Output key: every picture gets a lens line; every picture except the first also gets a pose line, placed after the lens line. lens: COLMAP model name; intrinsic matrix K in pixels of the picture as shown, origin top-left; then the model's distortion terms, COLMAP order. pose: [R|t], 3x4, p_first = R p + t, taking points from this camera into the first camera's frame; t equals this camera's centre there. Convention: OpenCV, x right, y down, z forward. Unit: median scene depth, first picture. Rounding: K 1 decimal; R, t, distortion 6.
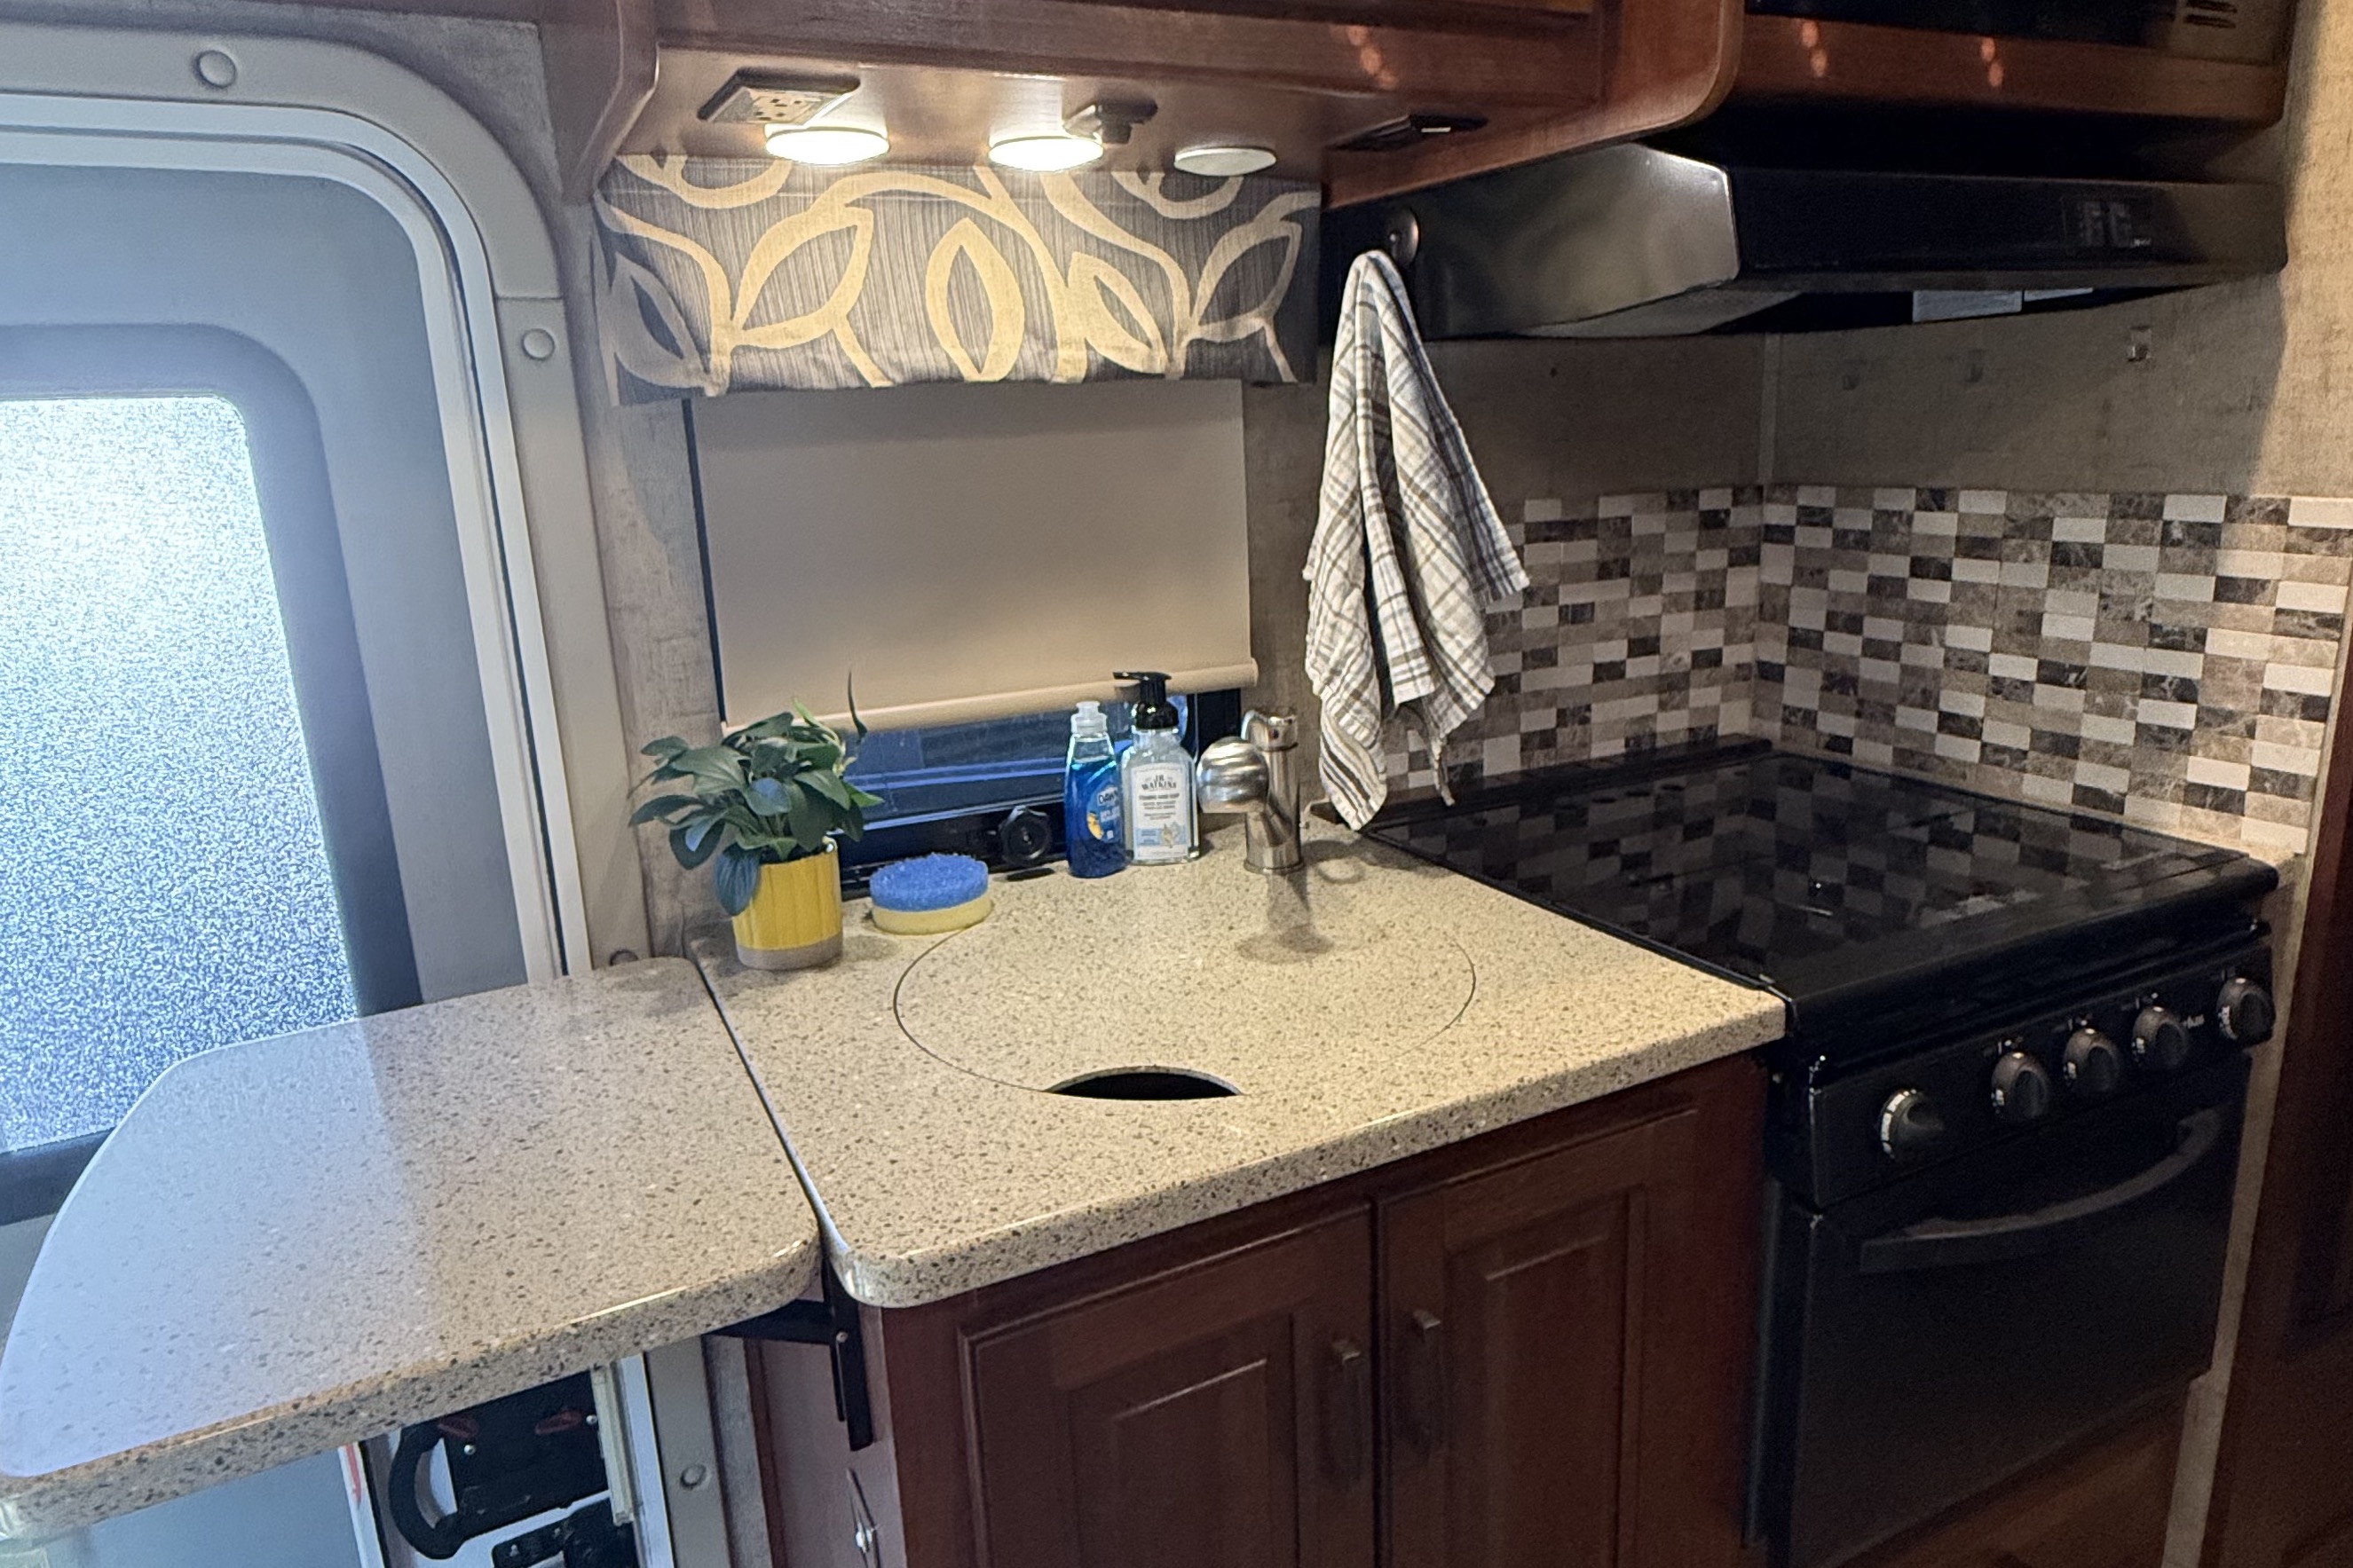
lens RADIAL K [[1493.4, 0, 1176.5], [0, 1493.4, 784.0], [0, 0, 1]] dist [-0.006087, -0.003691]
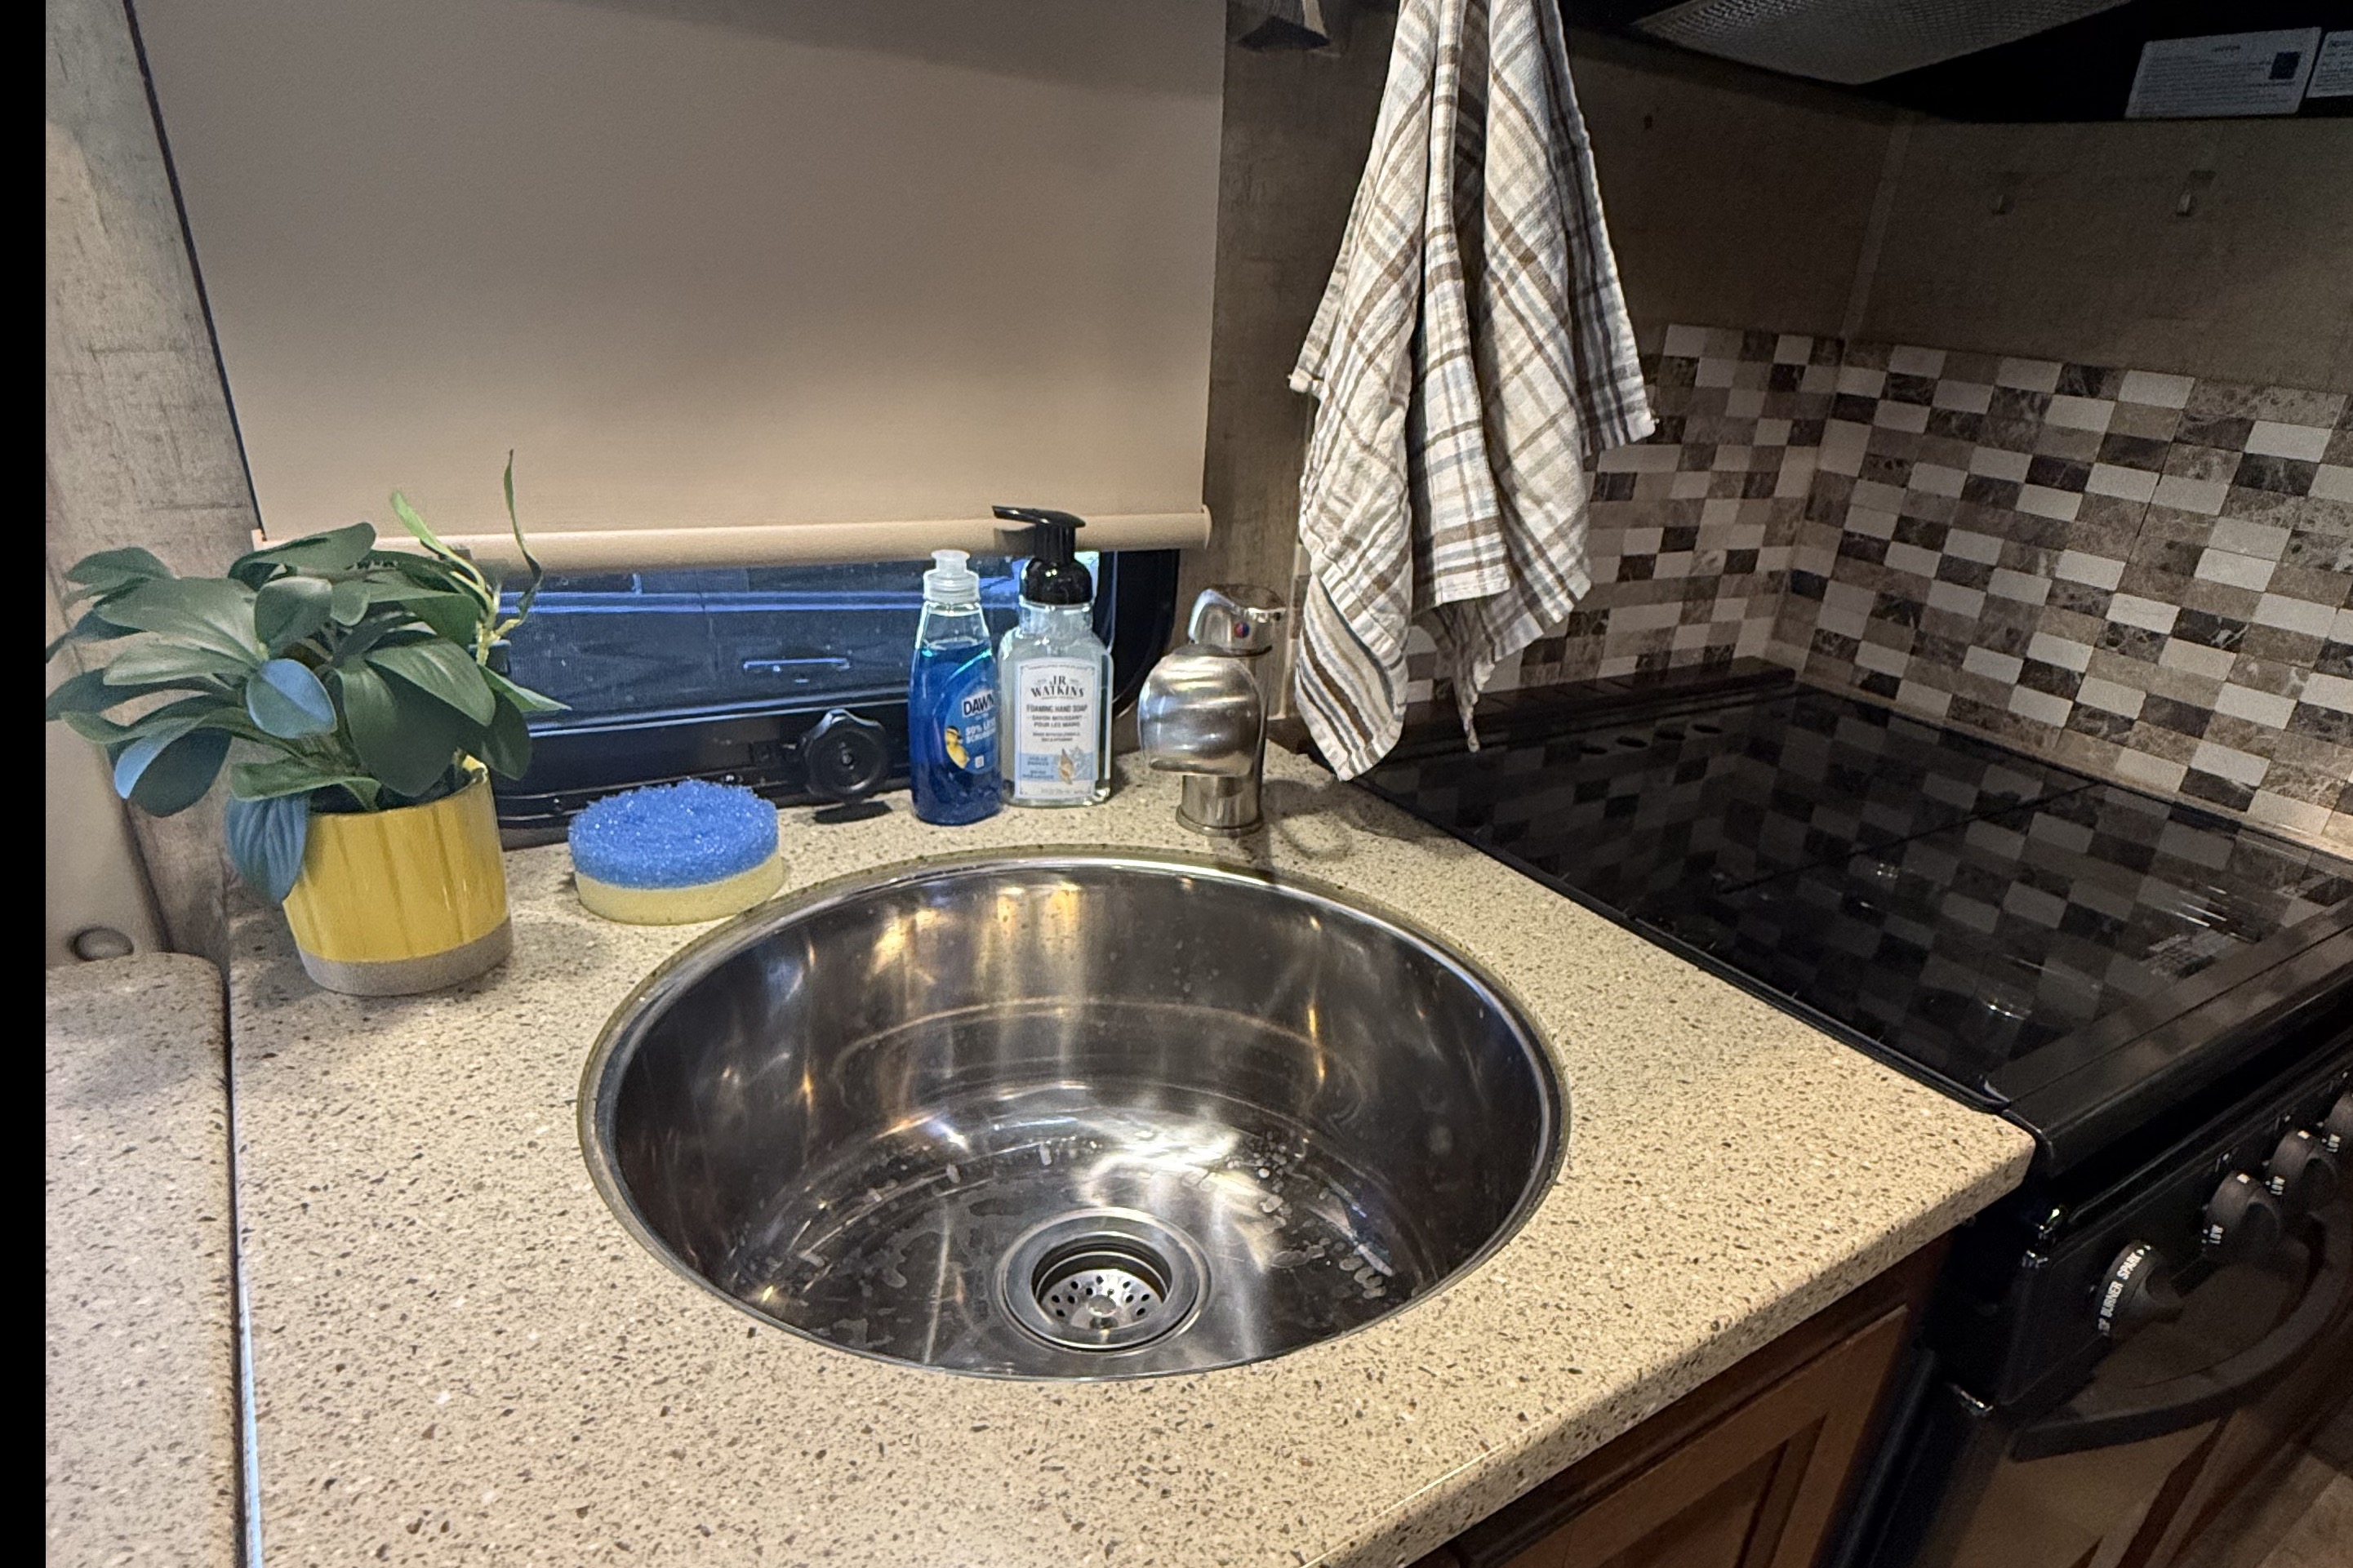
lens RADIAL K [[919.7, 0, 1176.7], [0, 919.7, 791.3], [0, 0, 1]] dist [0.000202, 0.000133]
pose [[0.978670, 0.038613, 0.201776, -0.041451], [-0.082790, 0.973021, 0.215351, -0.049218], [-0.188017, -0.227462, 0.955464, 0.605337]]
